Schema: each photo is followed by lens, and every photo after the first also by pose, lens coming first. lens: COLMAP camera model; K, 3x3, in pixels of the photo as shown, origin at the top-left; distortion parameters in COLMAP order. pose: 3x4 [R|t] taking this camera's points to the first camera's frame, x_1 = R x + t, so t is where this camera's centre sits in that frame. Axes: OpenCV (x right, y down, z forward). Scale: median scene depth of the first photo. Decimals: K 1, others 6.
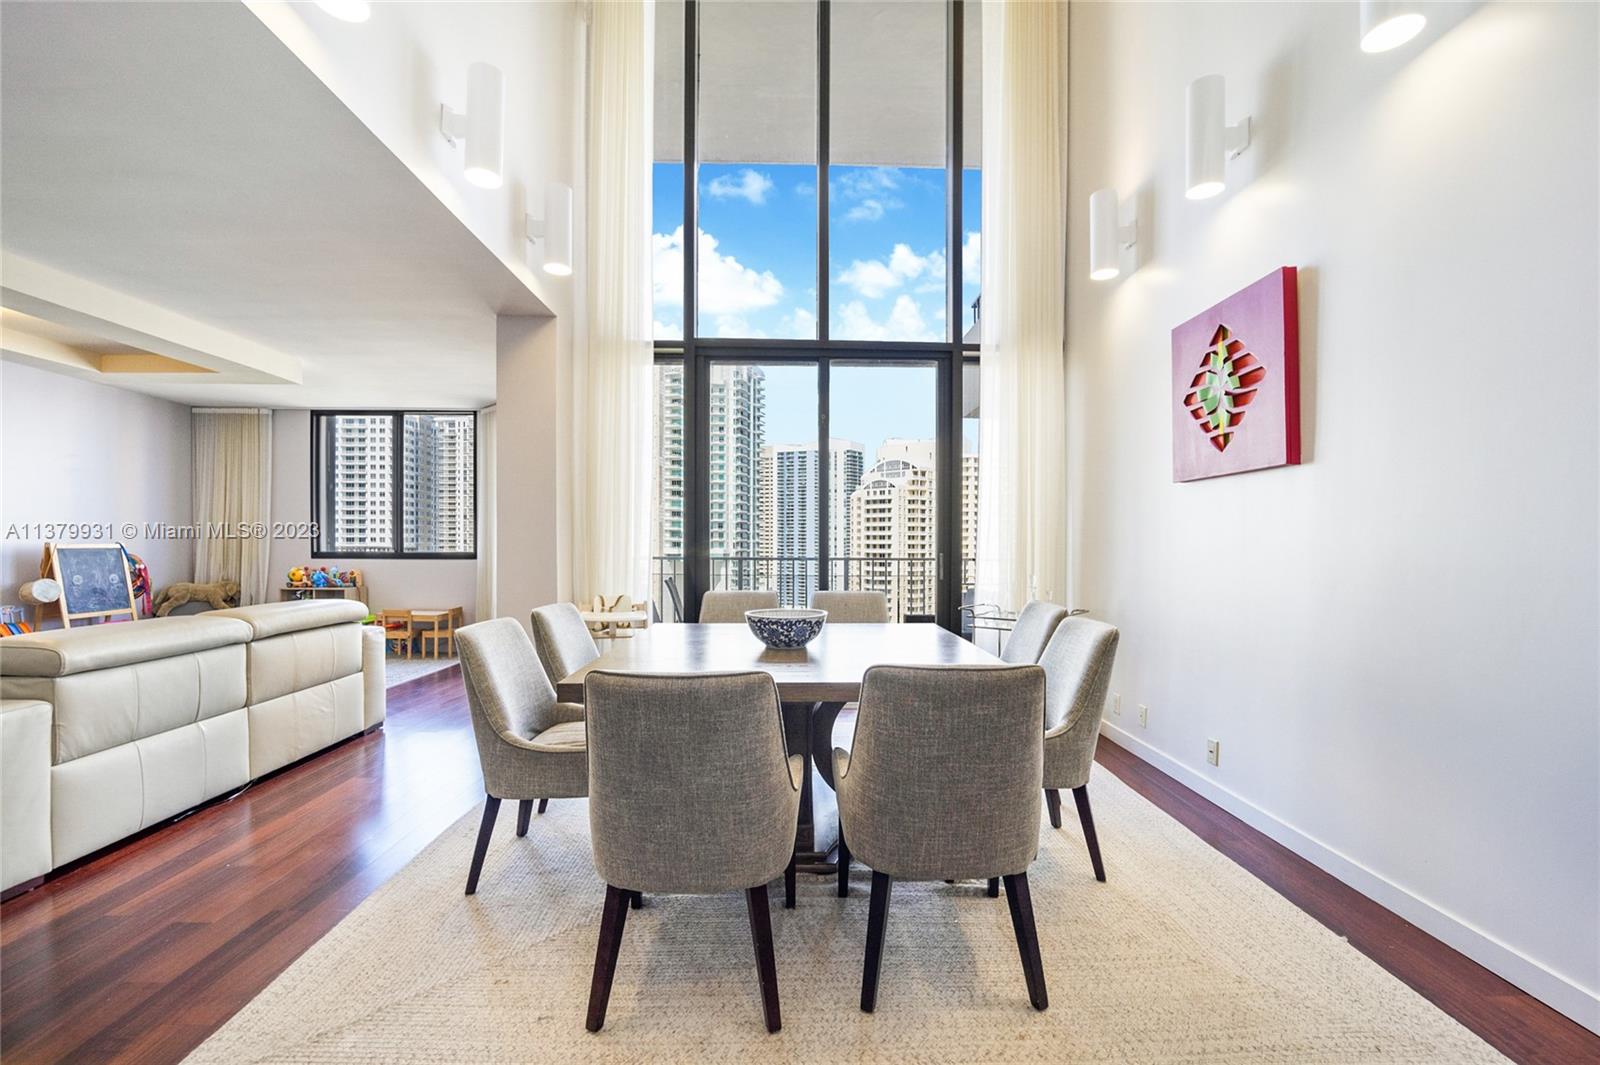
lens RADIAL K [[658.4, 0, 801.4], [0, 658.4, 545.7], [0, 0, 1]] dist [-0.021961, 0.000046]
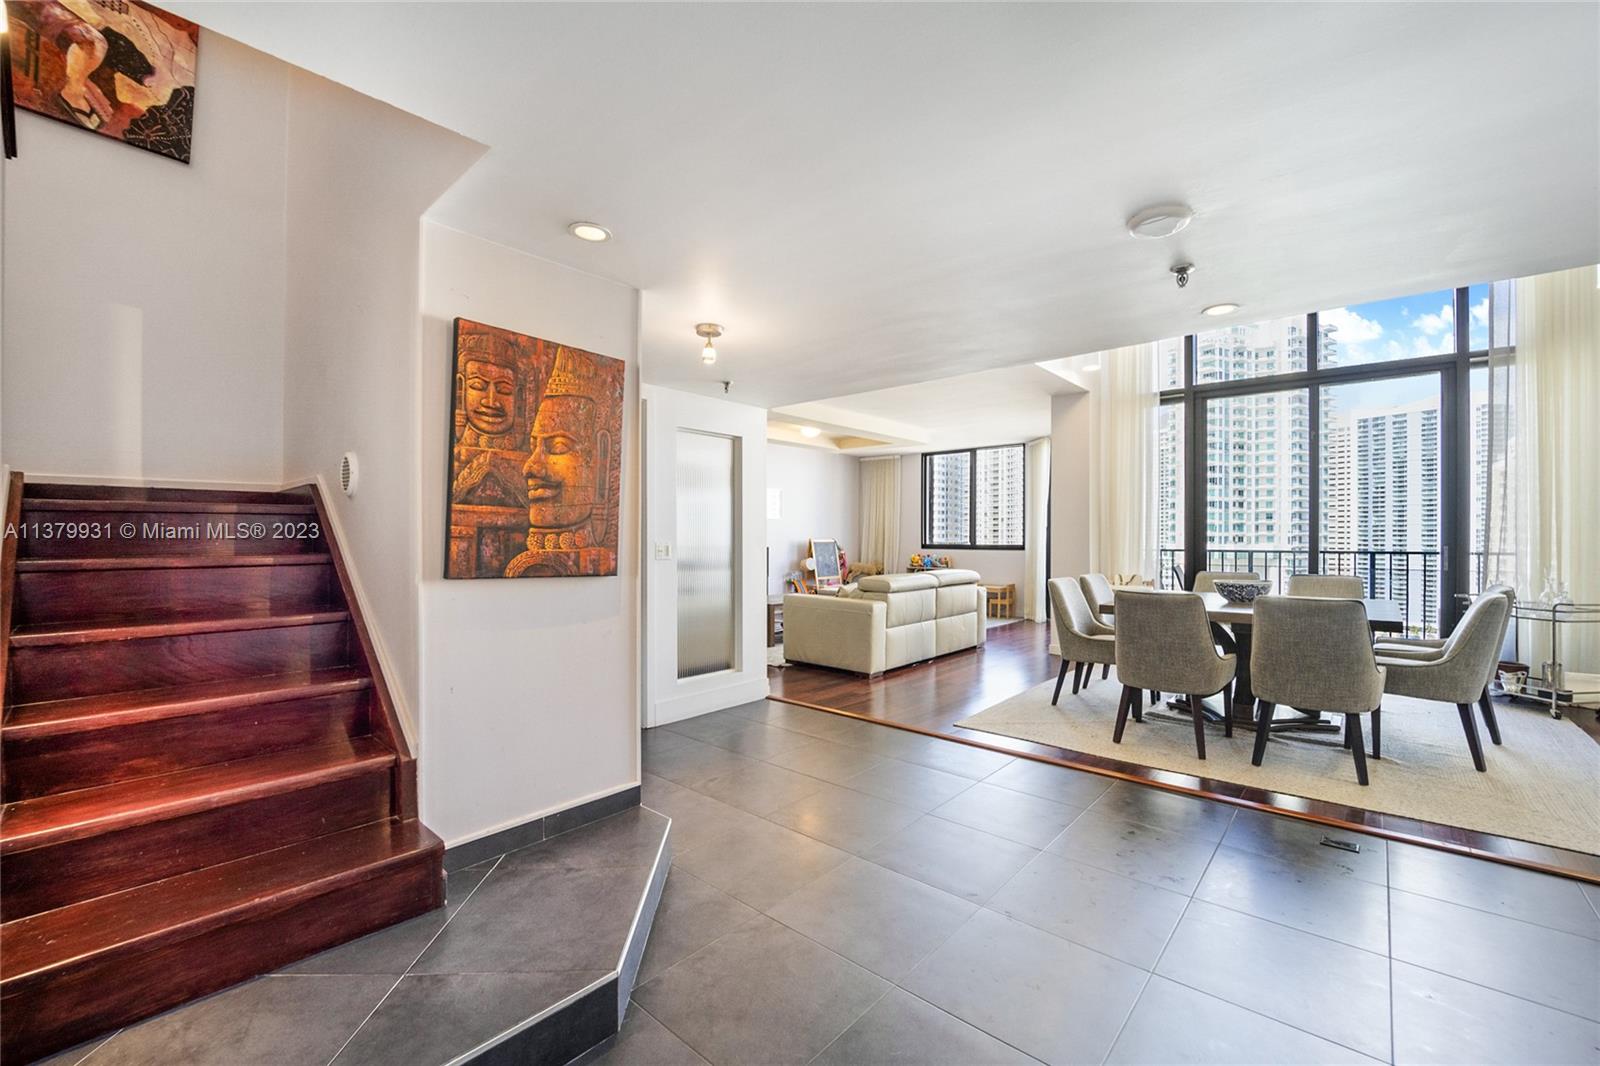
lens RADIAL K [[658.4, 0, 801.4], [0, 658.4, 546.2], [0, 0, 1]] dist [-0.021961, 0.000046]
pose [[0.733874, 0.004386, -0.679271, 0.102931], [0.001394, 0.999967, 0.007962, 0.000681], [0.679284, -0.006790, 0.733844, -0.344914]]
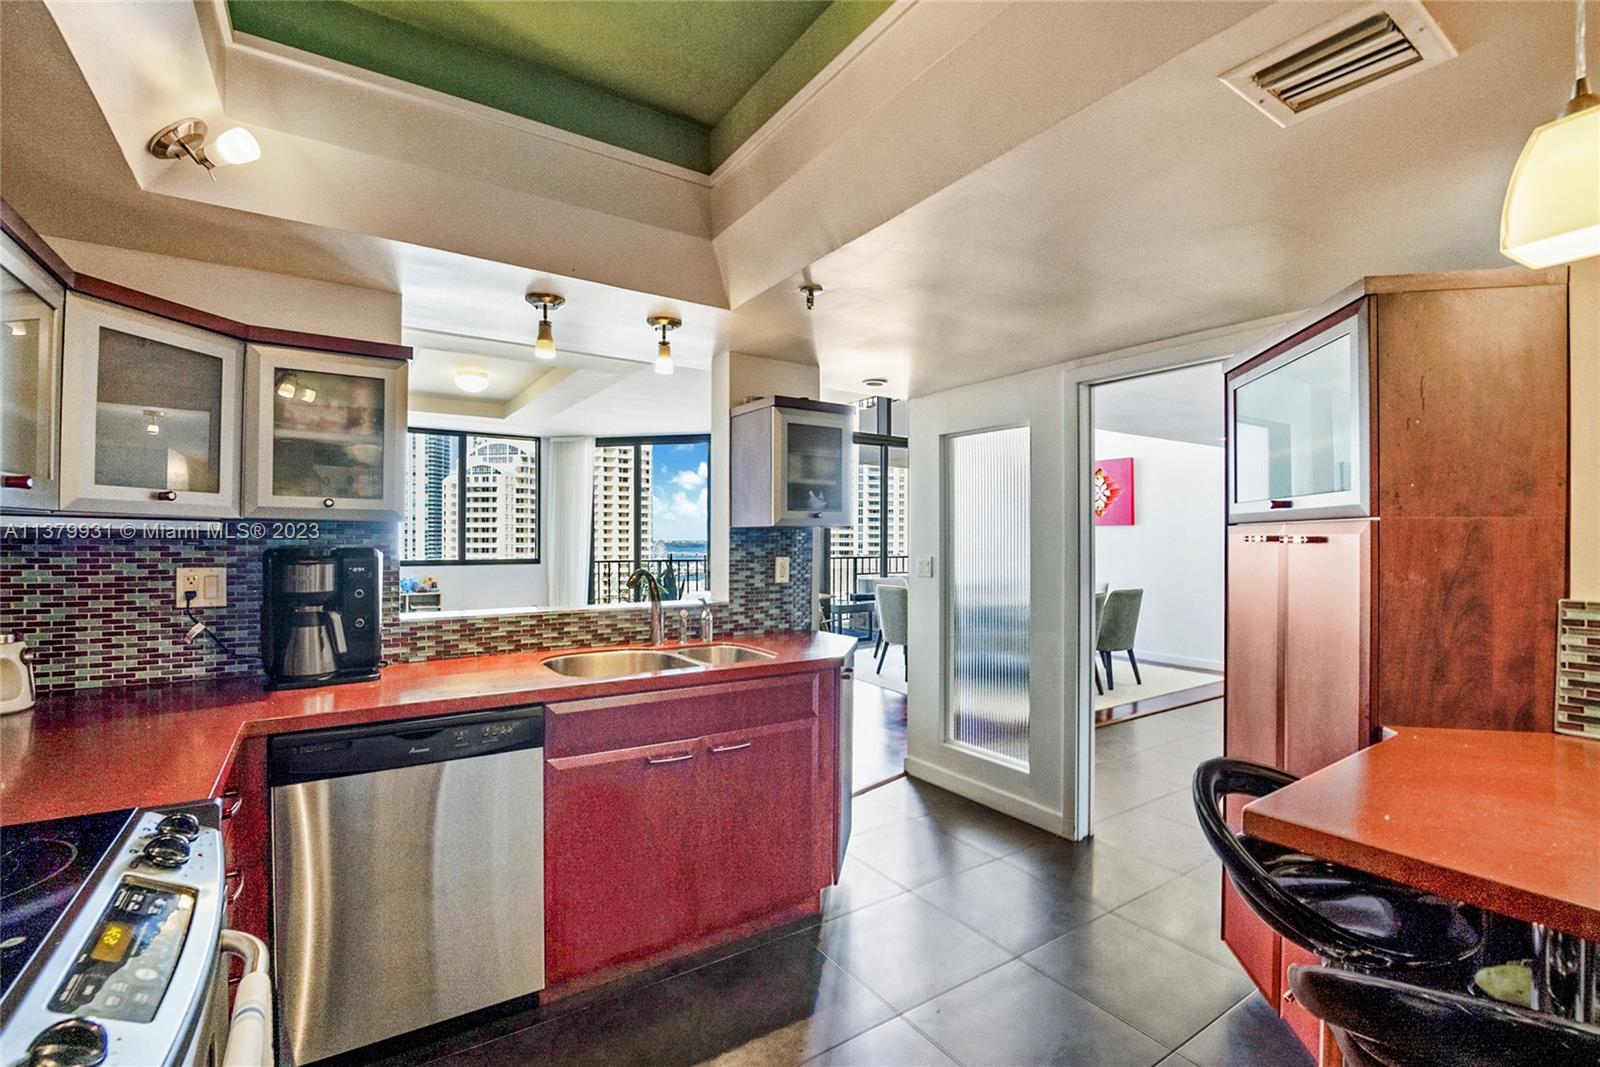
lens RADIAL K [[701.8, 0, 791.9], [0, 701.8, 534.5], [0, 0, 1]] dist [-0.035366, -0.000025]
pose [[0.847901, 0.000264, 0.530155, -0.770027], [0.002872, 0.999983, -0.005091, -0.024711], [-0.530147, 0.005839, 0.847886, -0.304334]]
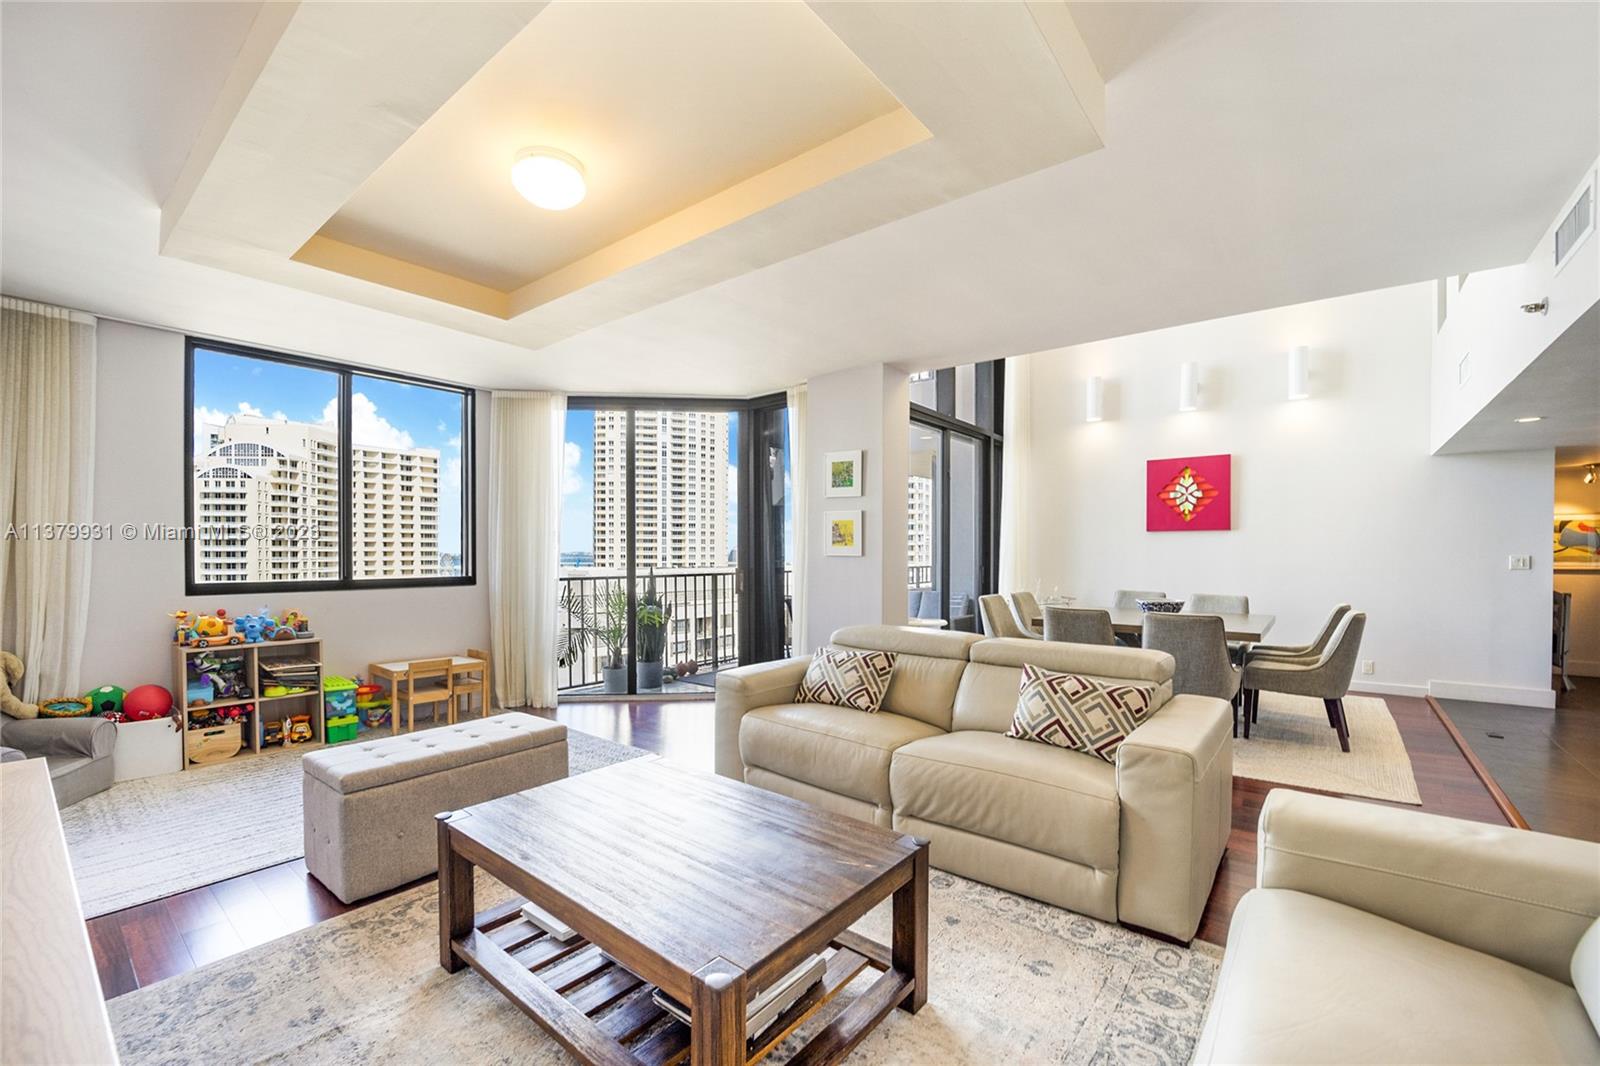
lens RADIAL K [[663.6, 0, 797.8], [0, 663.6, 559.7], [0, 0, 1]] dist [-0.022750, -0.000555]
pose [[0.649299, -0.014202, 0.760401, -0.828581], [0.004839, 0.999883, 0.014543, -0.018502], [-0.760518, -0.005763, 0.649291, 0.211334]]
